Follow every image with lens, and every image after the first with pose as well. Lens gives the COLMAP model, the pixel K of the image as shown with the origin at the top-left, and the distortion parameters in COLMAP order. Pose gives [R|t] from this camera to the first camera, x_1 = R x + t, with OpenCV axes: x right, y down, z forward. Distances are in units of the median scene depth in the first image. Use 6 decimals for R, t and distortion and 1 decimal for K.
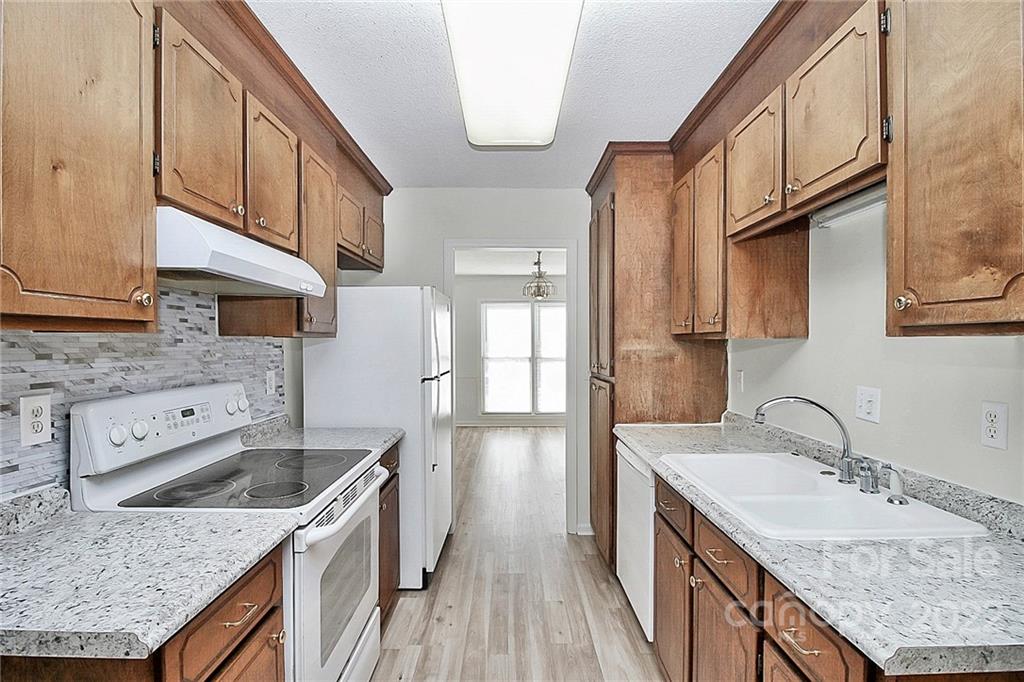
lens RADIAL K [[478.5, 0, 510.6], [0, 478.5, 342.0], [0, 0, 1]] dist [0.000095, -0.000021]
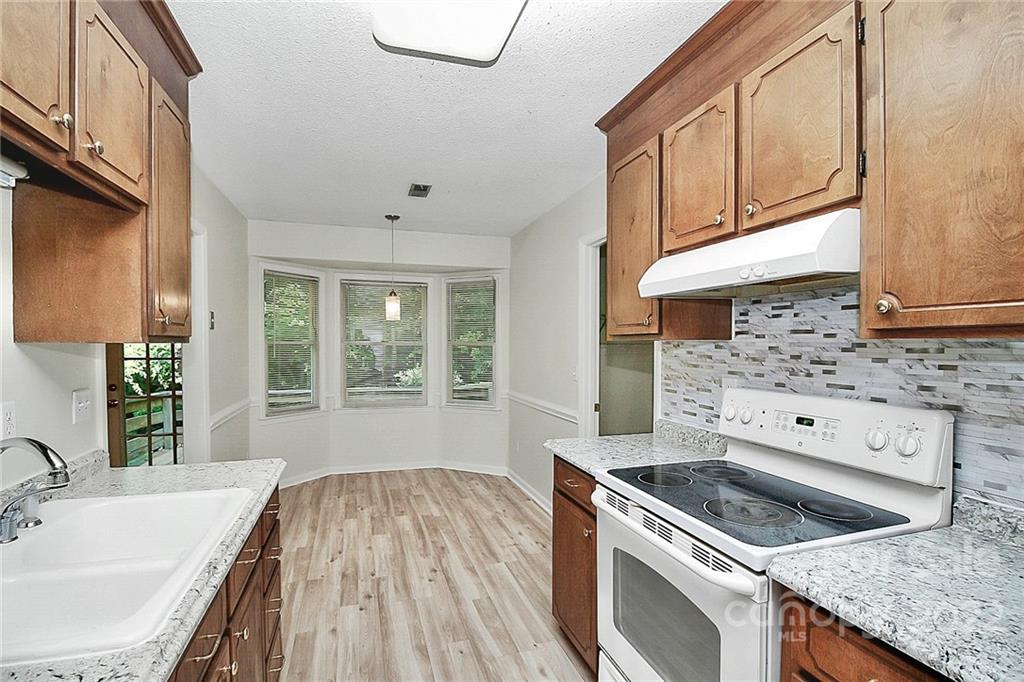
lens RADIAL K [[478.5, 0, 510.6], [0, 478.5, 346.3], [0, 0, 1]] dist [0.000095, -0.000021]
pose [[-0.952419, -0.001082, -0.304791, 0.189396], [-0.003238, 0.999973, 0.006567, -0.005269], [0.304776, 0.007242, -0.952397, 1.931694]]
